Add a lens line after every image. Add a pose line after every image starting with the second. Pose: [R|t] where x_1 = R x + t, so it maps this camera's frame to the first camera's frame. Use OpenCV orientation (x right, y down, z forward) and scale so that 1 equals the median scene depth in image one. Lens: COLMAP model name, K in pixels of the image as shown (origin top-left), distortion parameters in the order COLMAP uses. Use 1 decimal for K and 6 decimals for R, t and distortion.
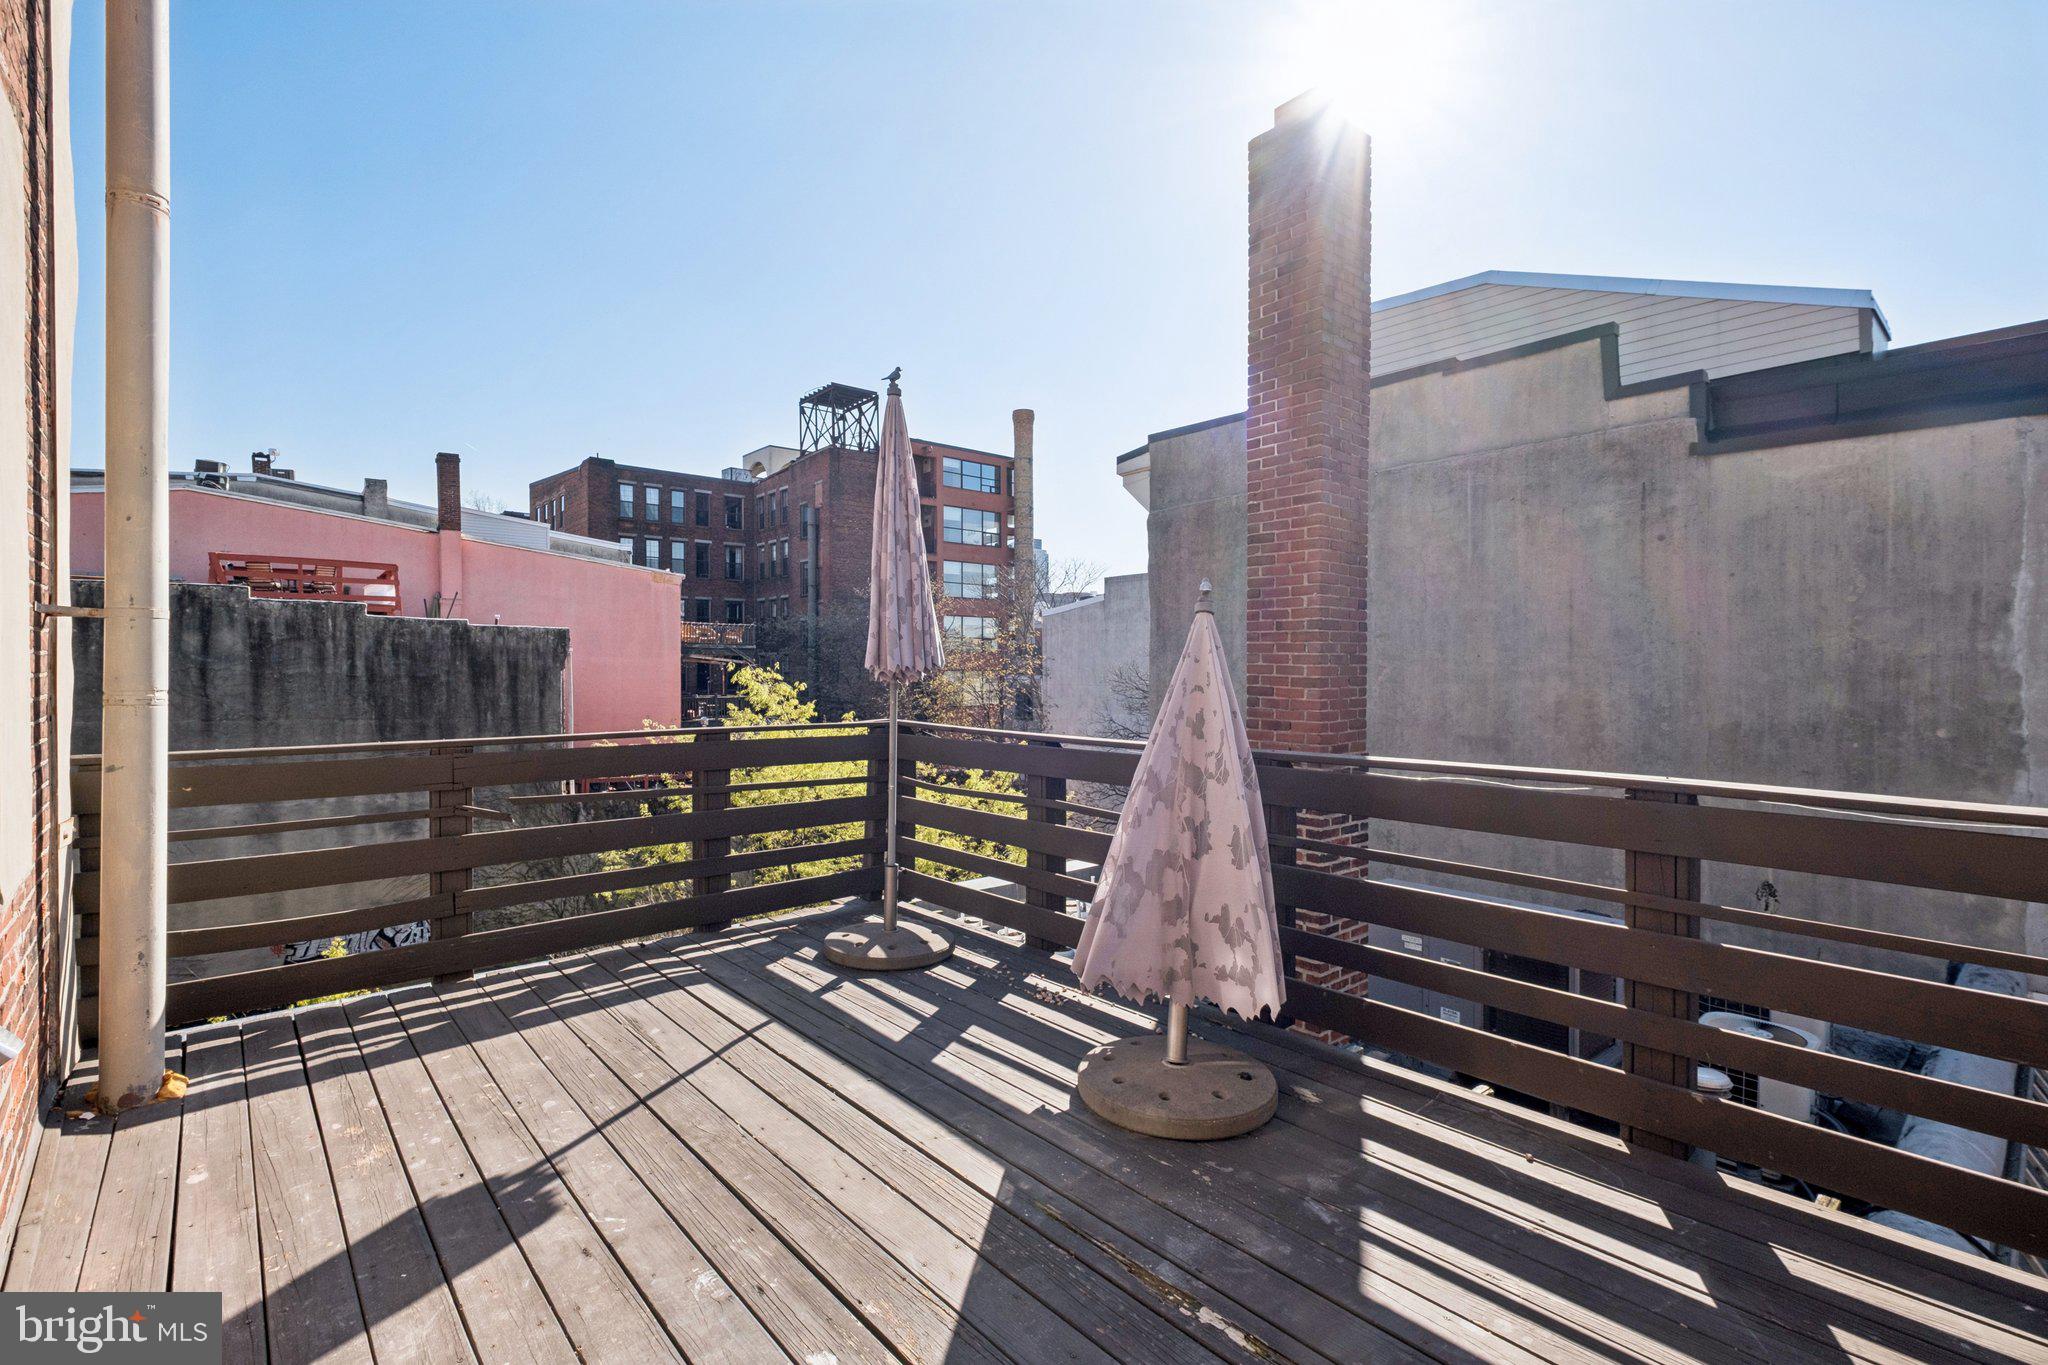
lens RADIAL K [[907.2, 0, 1009.5], [0, 907.2, 683.2], [0, 0, 1]] dist [-0.001578, 0.000264]
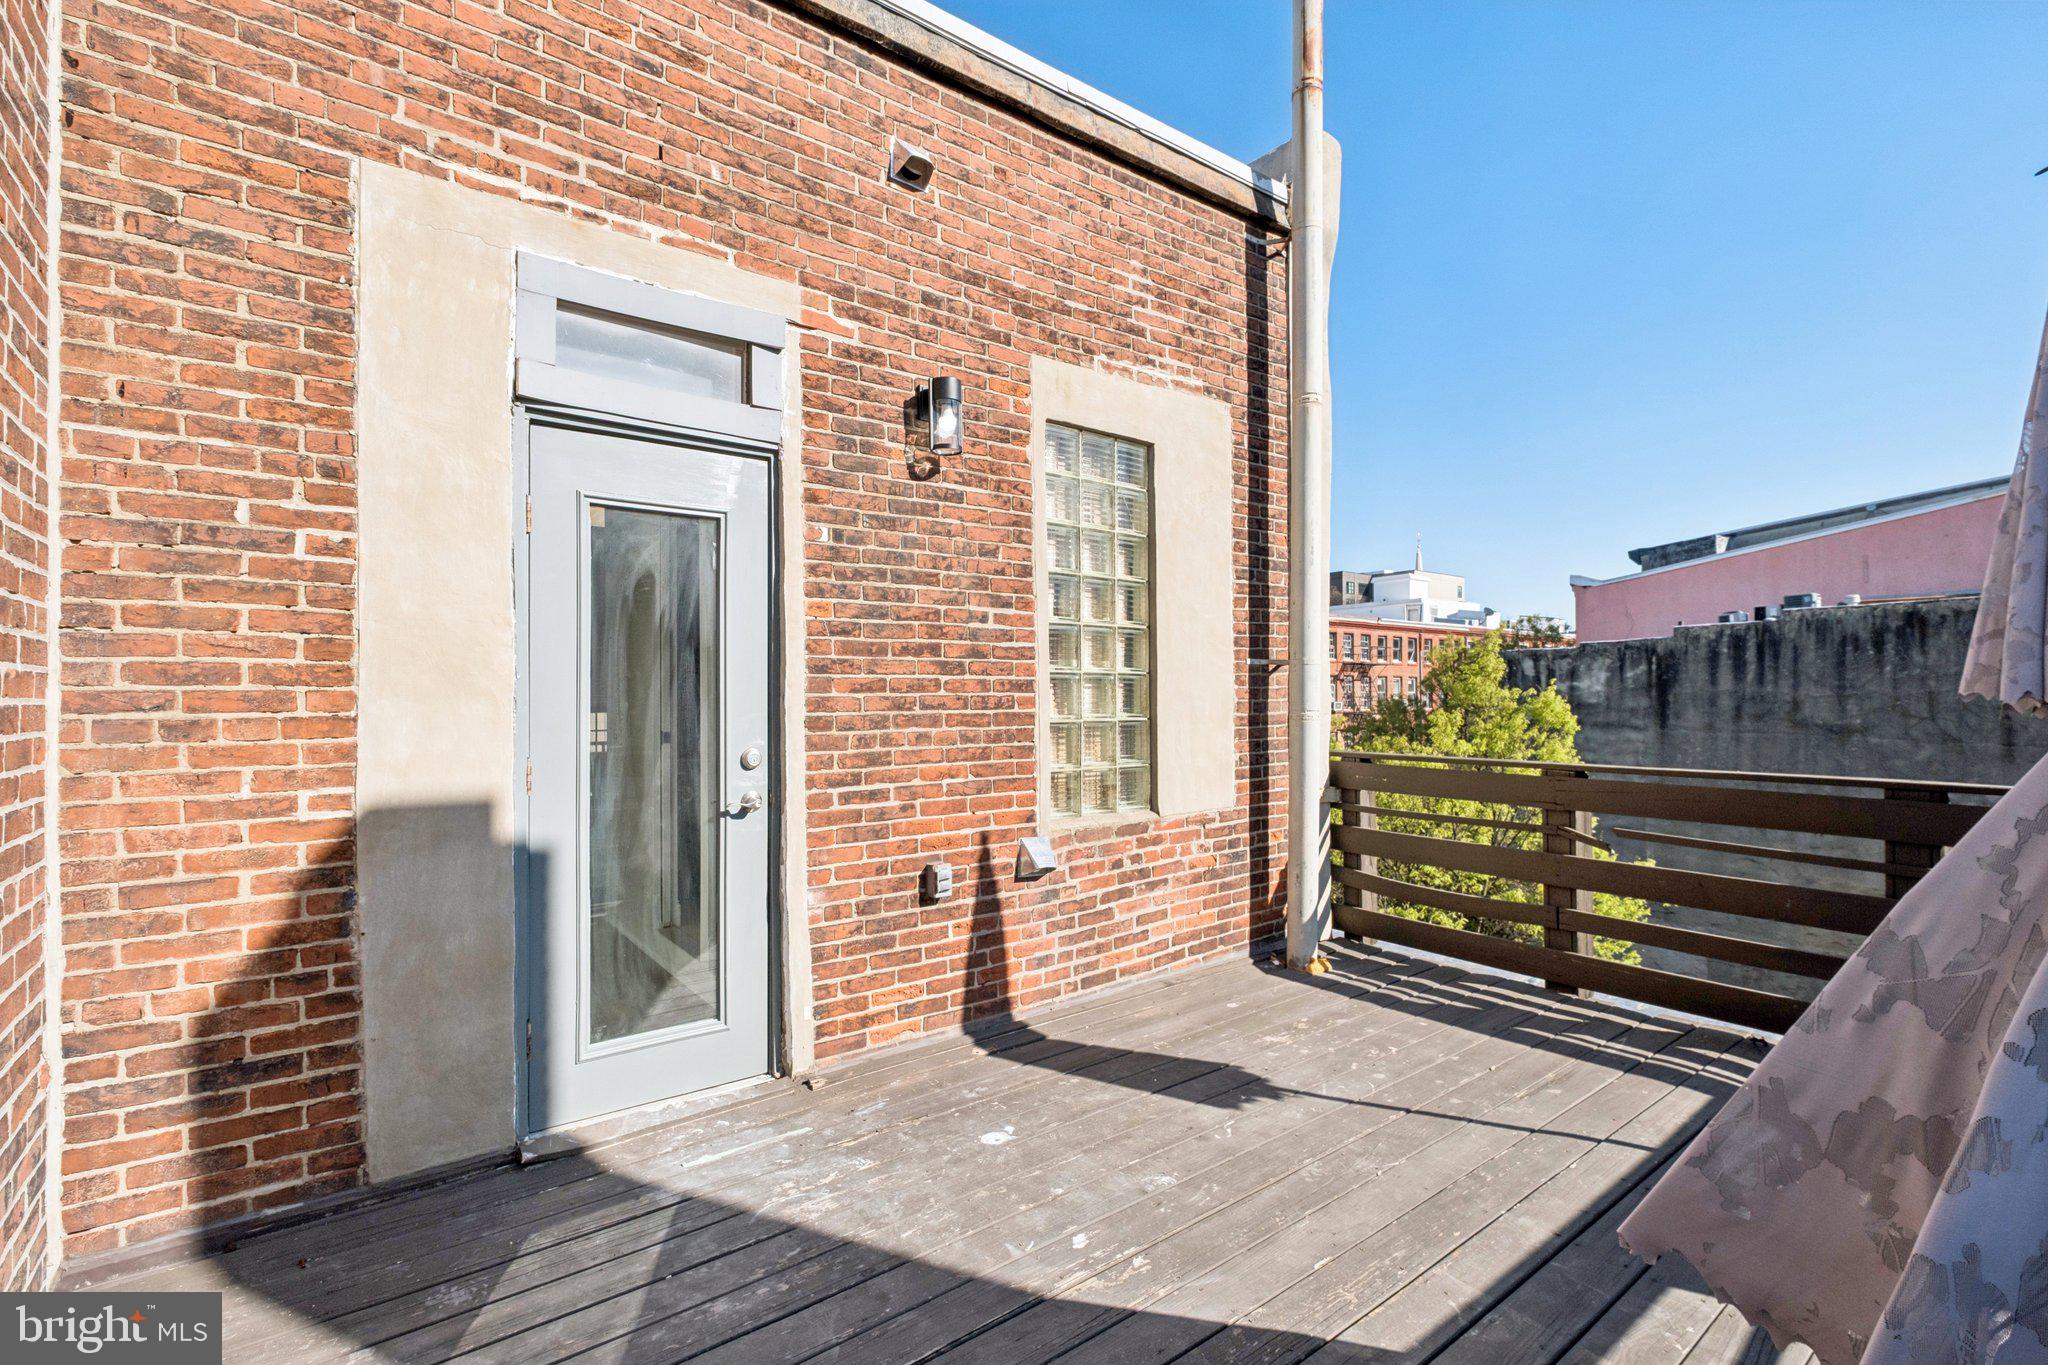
lens RADIAL K [[907.2, 0, 1016.3], [0, 907.2, 684.0], [0, 0, 1]] dist [-0.001578, 0.000264]
pose [[-0.088435, -0.012004, -0.996010, 0.559816], [-0.006632, 0.999912, -0.011462, -0.014565], [0.996060, 0.005592, -0.088507, 0.519744]]
